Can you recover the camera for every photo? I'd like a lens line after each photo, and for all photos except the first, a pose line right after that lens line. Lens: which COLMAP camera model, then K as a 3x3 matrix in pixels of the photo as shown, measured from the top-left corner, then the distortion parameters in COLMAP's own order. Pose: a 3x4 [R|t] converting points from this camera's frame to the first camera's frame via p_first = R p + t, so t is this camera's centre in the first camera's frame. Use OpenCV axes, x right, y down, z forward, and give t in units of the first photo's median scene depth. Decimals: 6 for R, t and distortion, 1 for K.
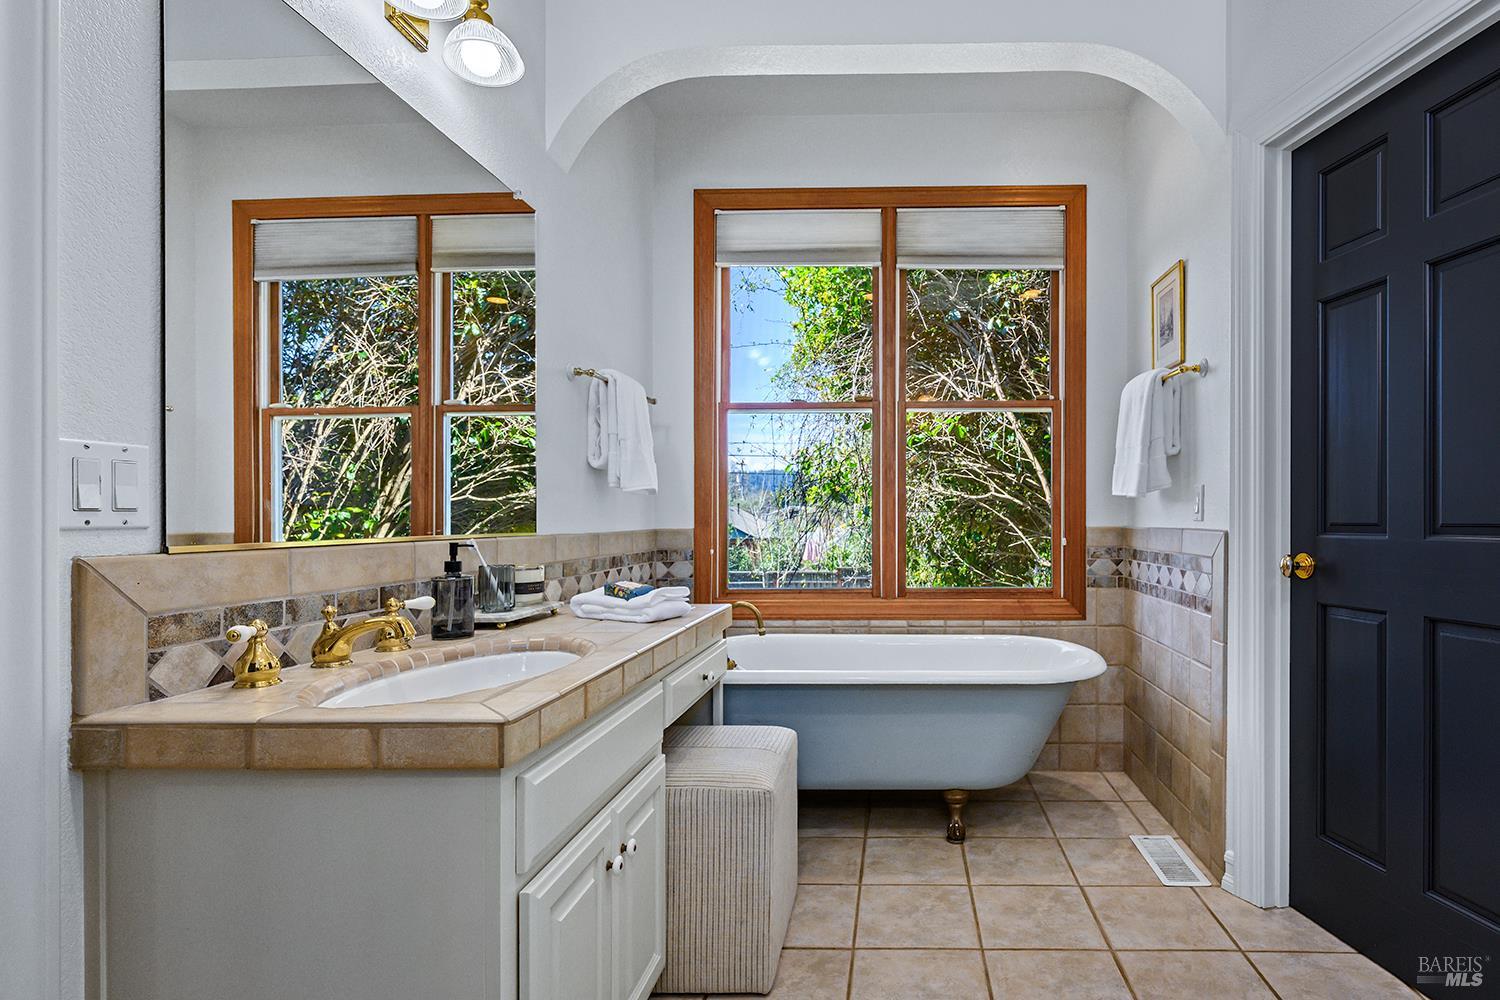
lens RADIAL K [[725.4, 0, 755.9], [0, 725.4, 533.7], [0, 0, 1]] dist [-0.001667, 0.000028]
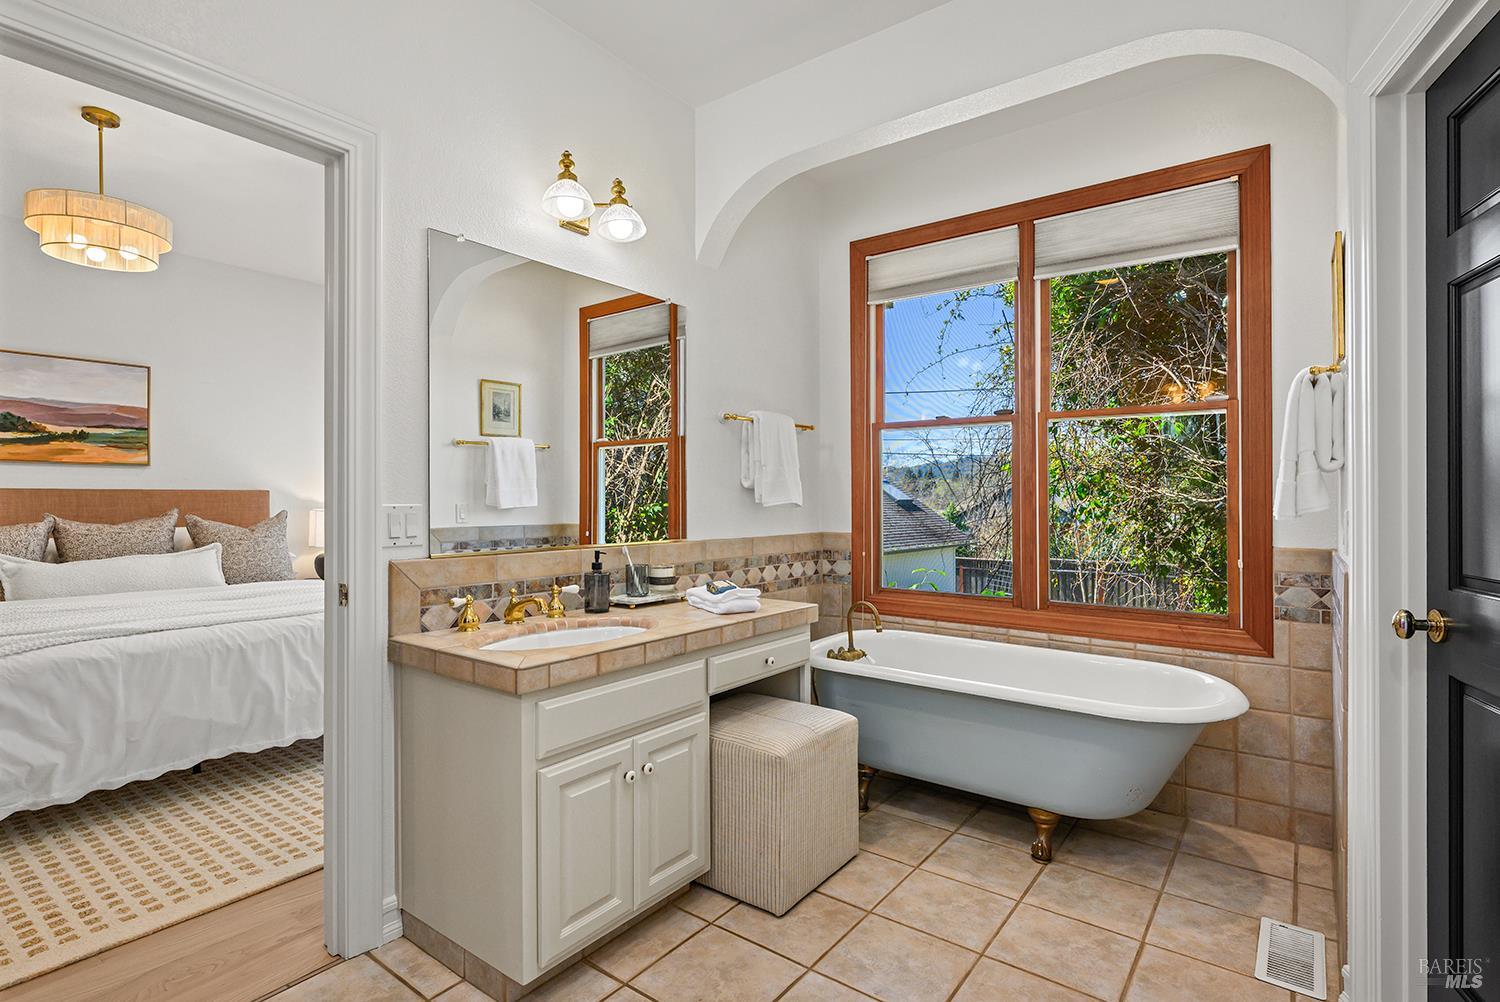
lens RADIAL K [[730.1, 0, 748.5], [0, 730.1, 495.7], [0, 0, 1]] dist [-0.000453, -0.001025]
pose [[0.811918, 0.008595, -0.583708, 0.554033], [-0.007757, 0.999962, 0.003934, -0.083560], [0.583720, 0.001333, 0.811954, -0.055242]]
